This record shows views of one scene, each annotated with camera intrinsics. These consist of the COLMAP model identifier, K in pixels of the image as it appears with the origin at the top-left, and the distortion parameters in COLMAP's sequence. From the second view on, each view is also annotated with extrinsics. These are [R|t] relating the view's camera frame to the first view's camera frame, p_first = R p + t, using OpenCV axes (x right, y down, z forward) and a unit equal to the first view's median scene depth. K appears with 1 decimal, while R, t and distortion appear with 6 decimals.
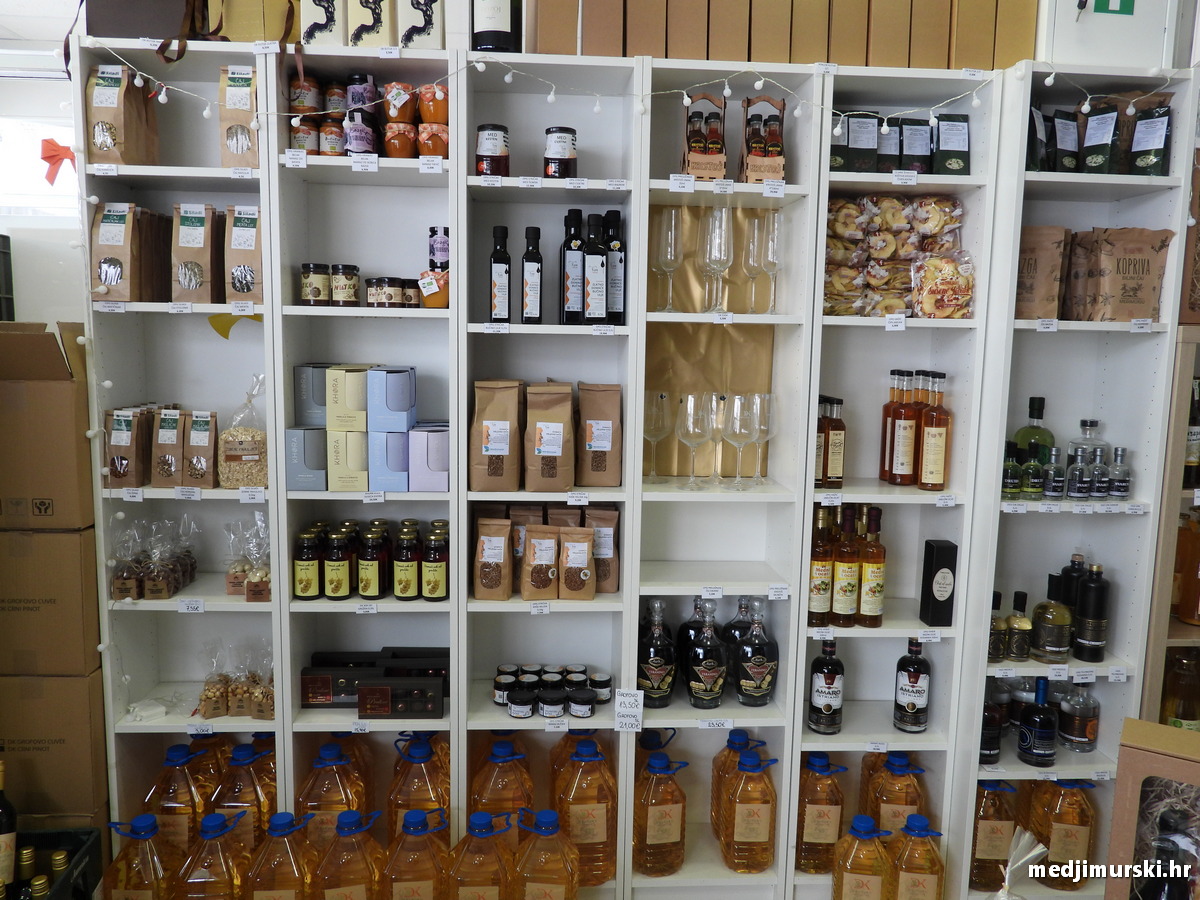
lens RADIAL K [[930.2, 0, 601.6], [0, 930.2, 450.7], [0, 0, 1]] dist [0.008404, -0.003121]
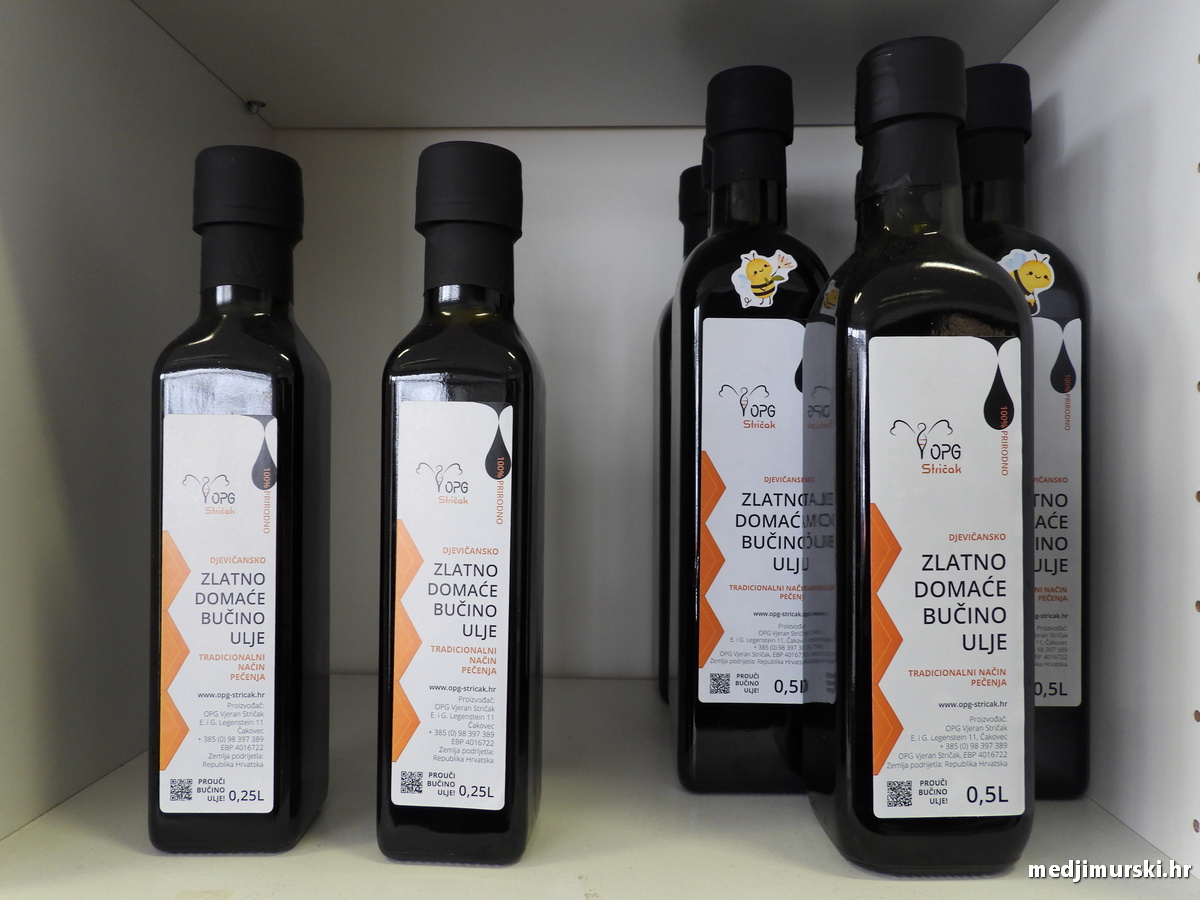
lens RADIAL K [[930.2, 0, 601.2], [0, 930.2, 450.4], [0, 0, 1]] dist [0.008404, -0.003121]
pose [[0.993678, -0.007588, -0.112007, -0.038958], [-0.005672, 0.993045, -0.117595, -0.179178], [0.112120, 0.117487, 0.986725, 0.870626]]
